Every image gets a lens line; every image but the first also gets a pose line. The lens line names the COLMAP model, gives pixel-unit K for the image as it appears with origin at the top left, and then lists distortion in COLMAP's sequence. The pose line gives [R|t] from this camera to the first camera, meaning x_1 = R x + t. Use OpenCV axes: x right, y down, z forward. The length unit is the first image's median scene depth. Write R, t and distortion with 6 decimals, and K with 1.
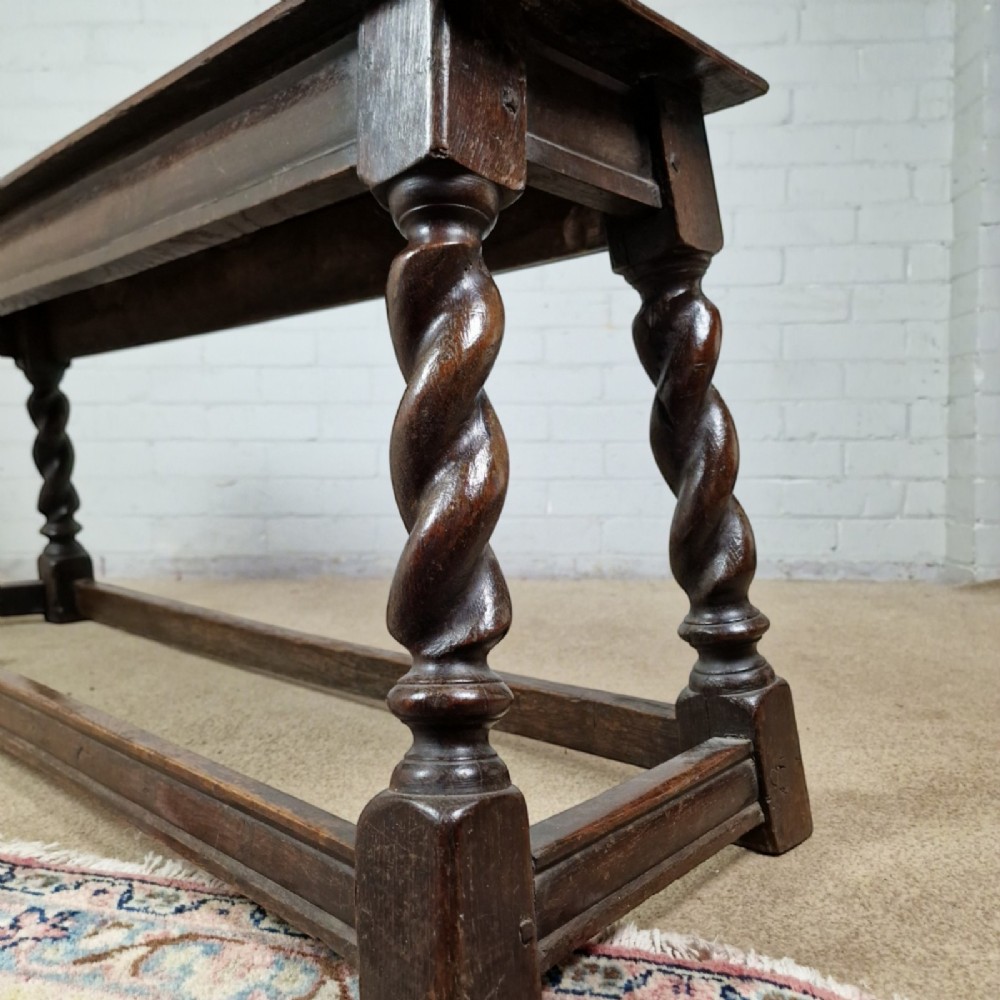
lens RADIAL K [[997.4, 0, 519.8], [0, 997.4, 478.8], [0, 0, 1]] dist [0.039268, -0.001372]
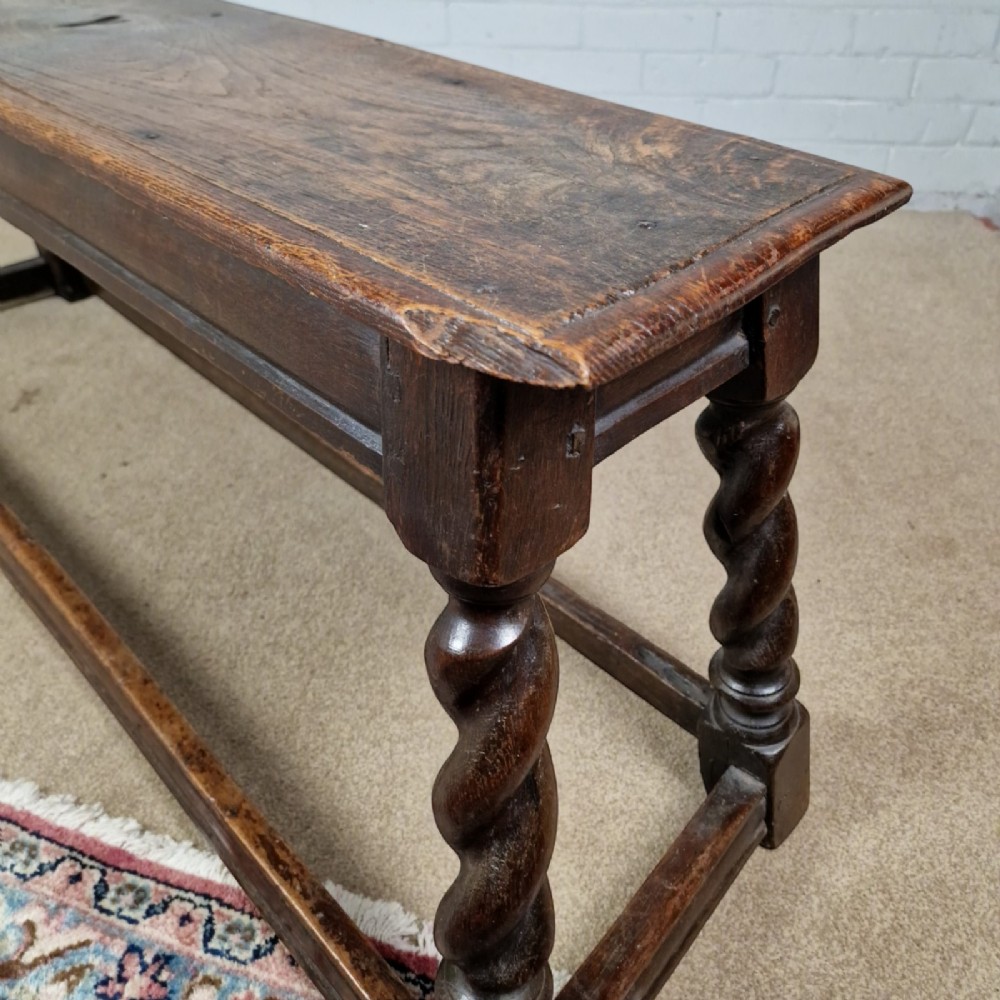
lens RADIAL K [[997.4, 0, 519.8], [0, 997.4, 478.8], [0, 0, 1]] dist [0.039268, -0.001372]
pose [[0.999415, 0.034170, -0.001445, -0.034312], [-0.029478, 0.882052, 0.470229, -0.425995], [0.017342, -0.469911, 0.882543, 0.160304]]
